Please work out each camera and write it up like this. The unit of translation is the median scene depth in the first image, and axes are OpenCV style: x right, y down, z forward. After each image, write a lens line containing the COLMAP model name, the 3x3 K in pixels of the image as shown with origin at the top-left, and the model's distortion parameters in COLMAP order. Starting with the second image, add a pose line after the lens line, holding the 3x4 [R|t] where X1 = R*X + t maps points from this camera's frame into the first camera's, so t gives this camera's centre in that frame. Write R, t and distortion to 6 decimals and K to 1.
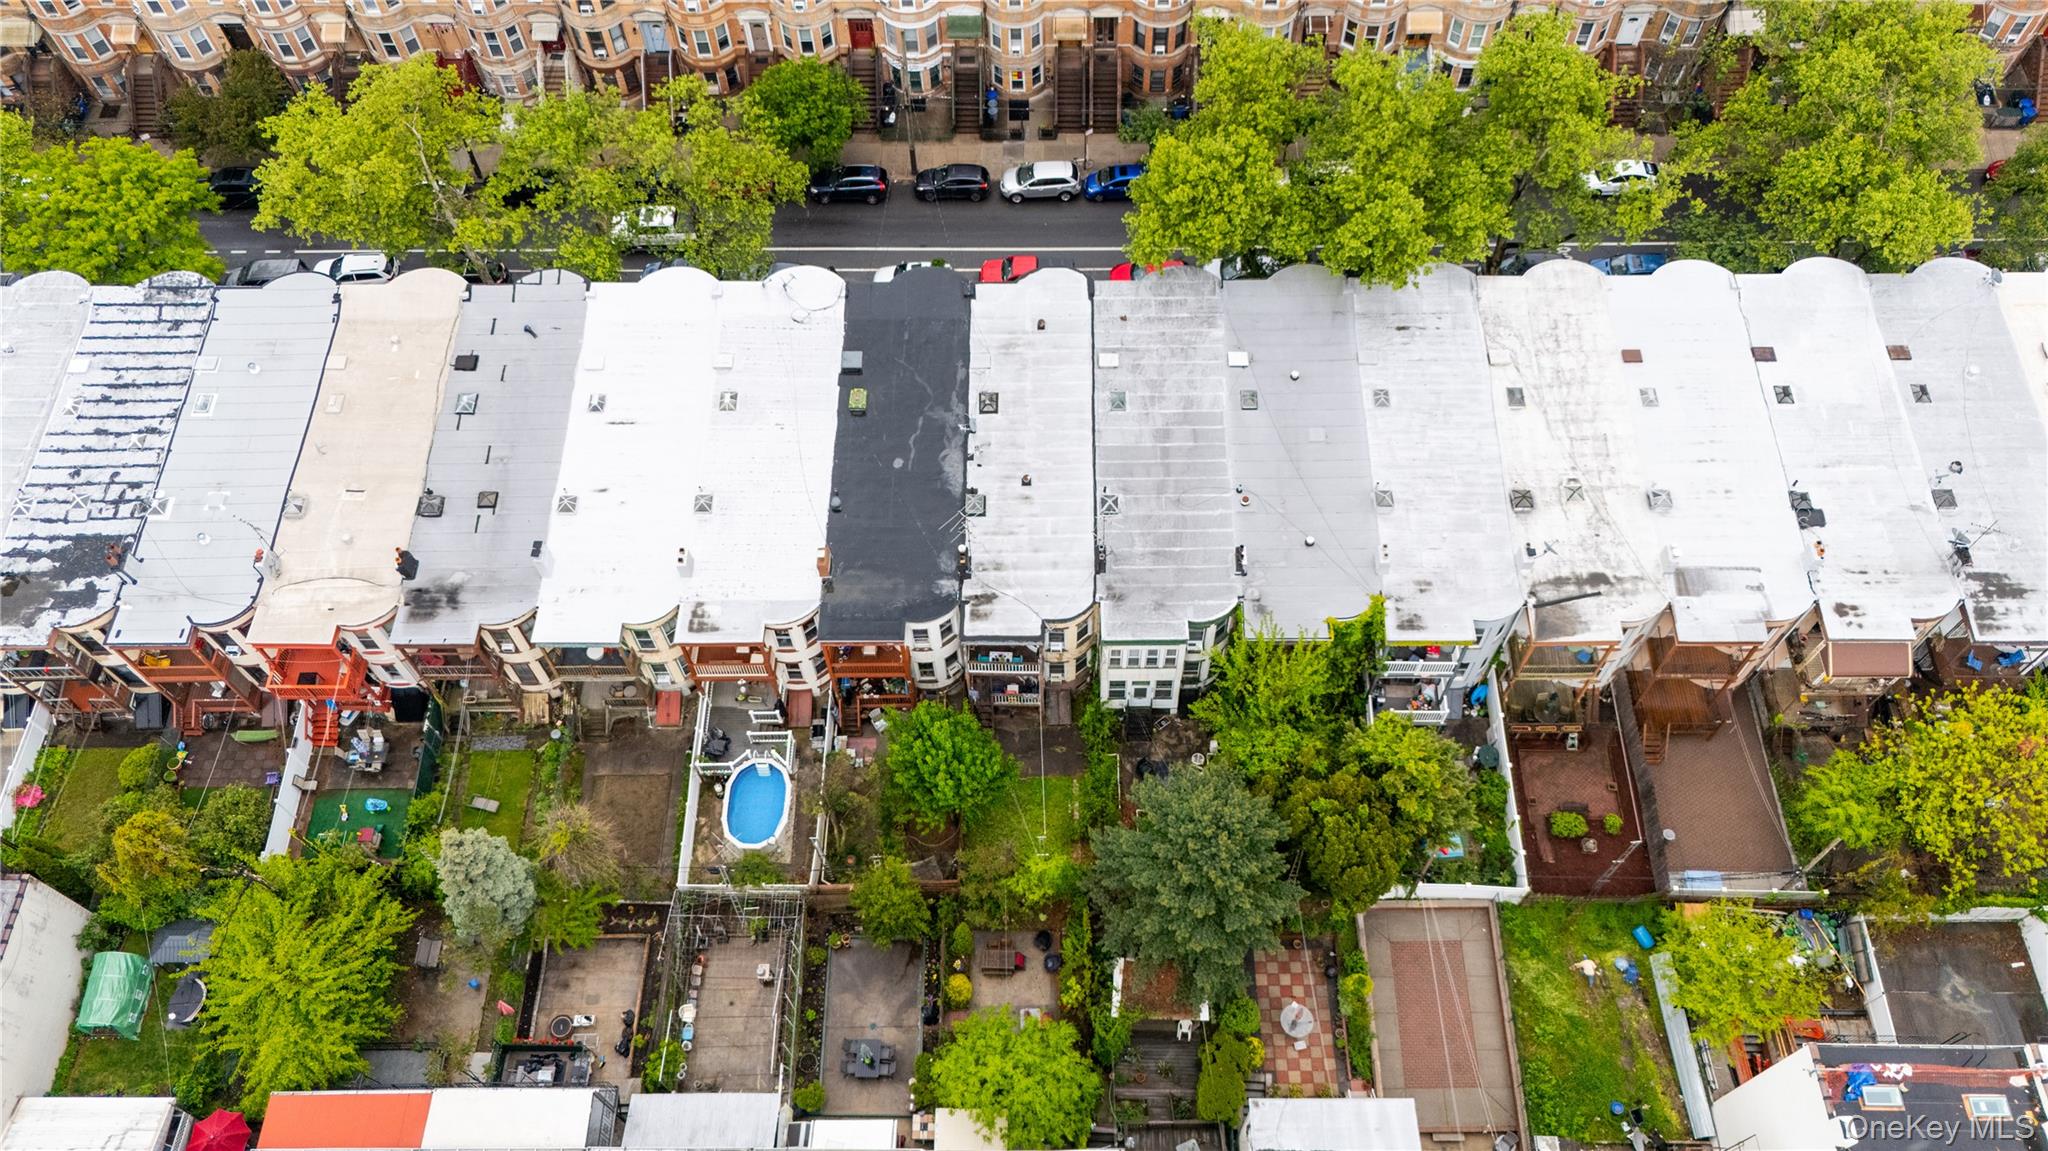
lens RADIAL K [[1618.0, 0, 1024.0], [0, 1618.0, 575.5], [0, 0, 1]] dist [0.015478, -0.007189]
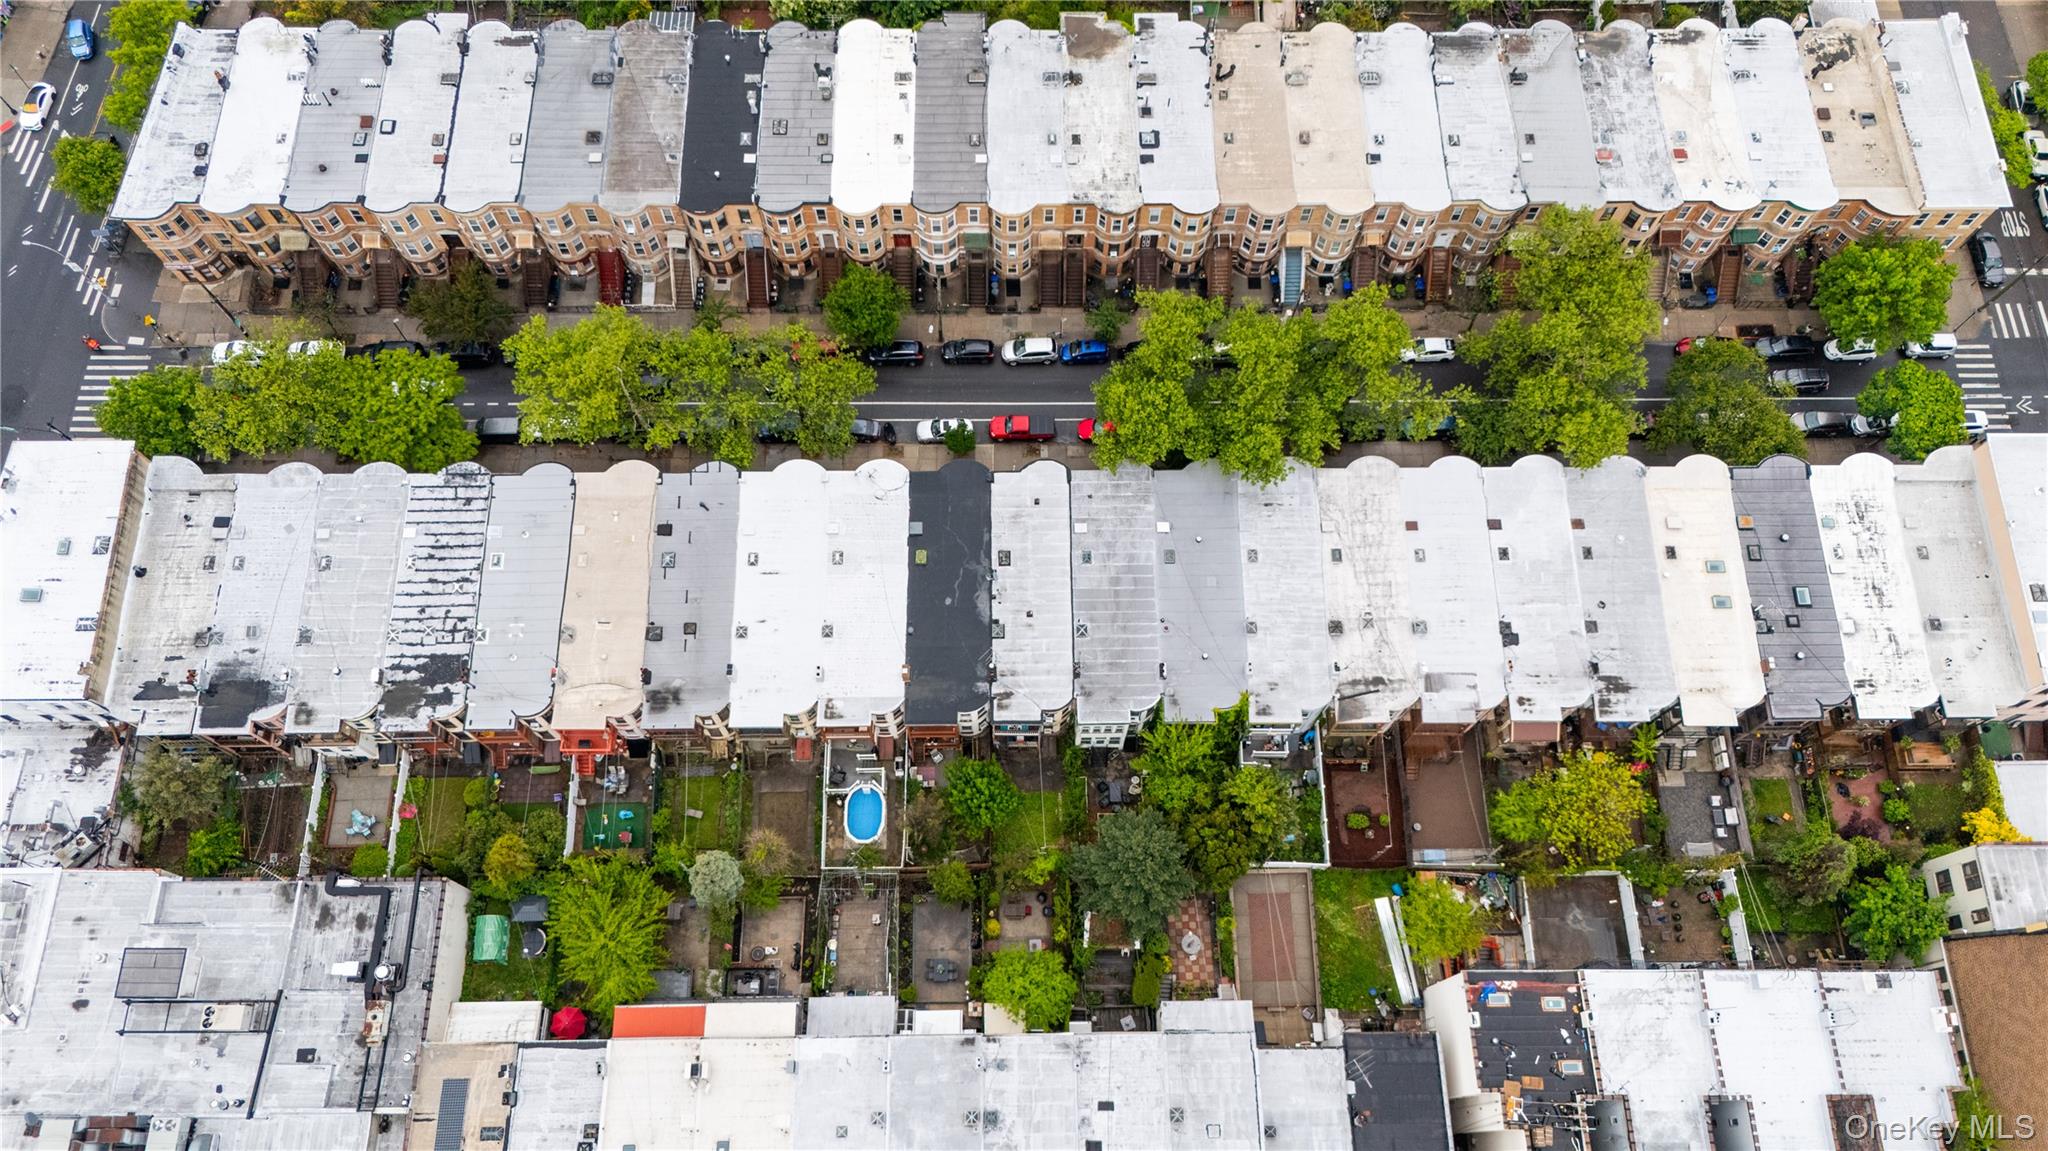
lens RADIAL K [[1618.0, 0, 1024.0], [0, 1618.0, 575.5], [0, 0, 1]] dist [0.015478, -0.007189]
pose [[0.999326, -0.007542, 0.035913, -0.061490], [0.001608, 0.986712, 0.162470, -0.358576], [-0.036661, -0.162303, 0.986060, -0.570370]]
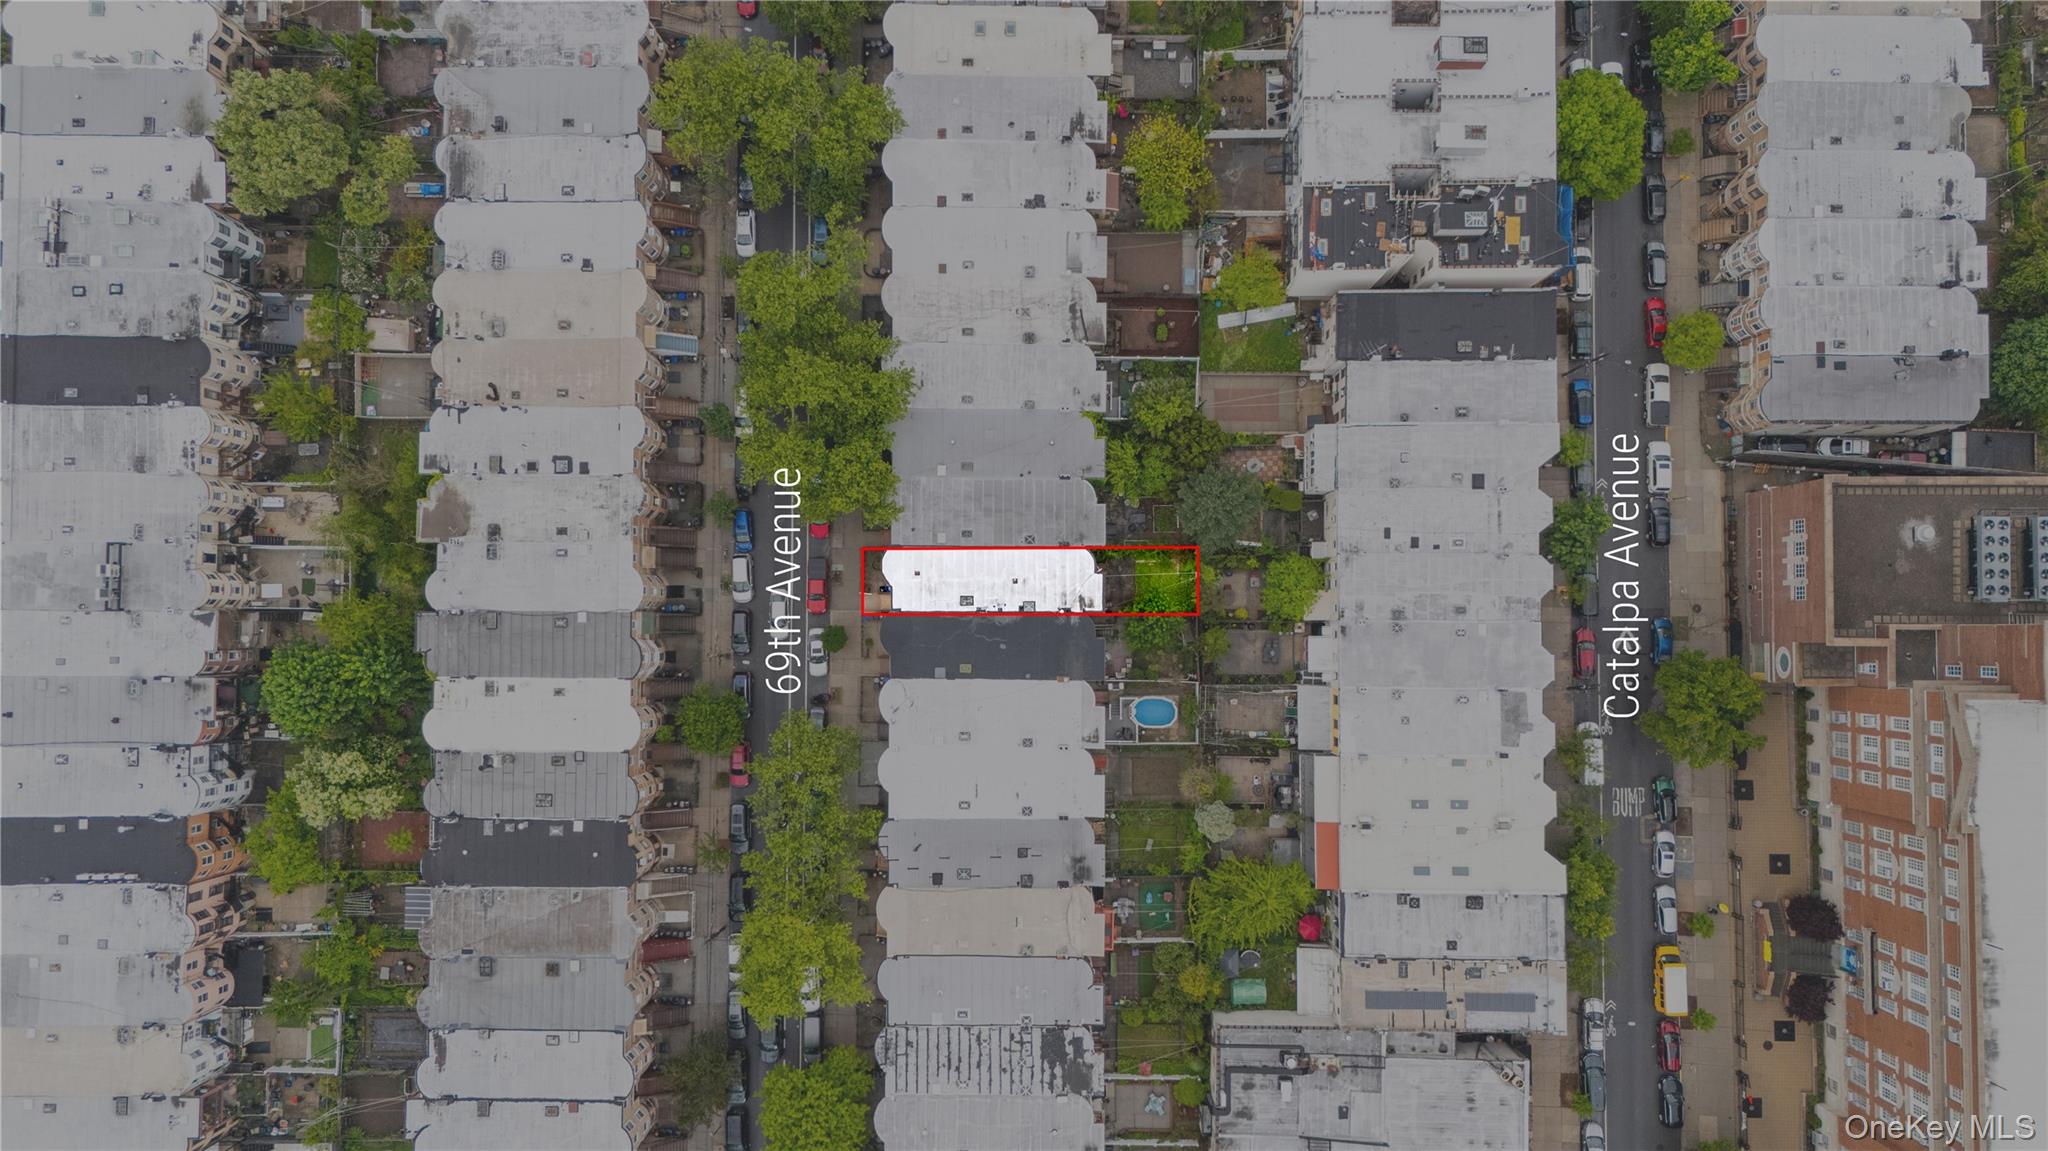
lens RADIAL K [[1618.0, 0, 1082.7], [0, 1618.0, 586.5], [0, 0, 1]] dist [0.050695, -0.114066]
pose [[-0.005506, -0.998660, 0.051457, -0.109025], [0.851616, 0.022289, 0.523692, -1.039624], [-0.524137, 0.046705, 0.850352, -0.746559]]
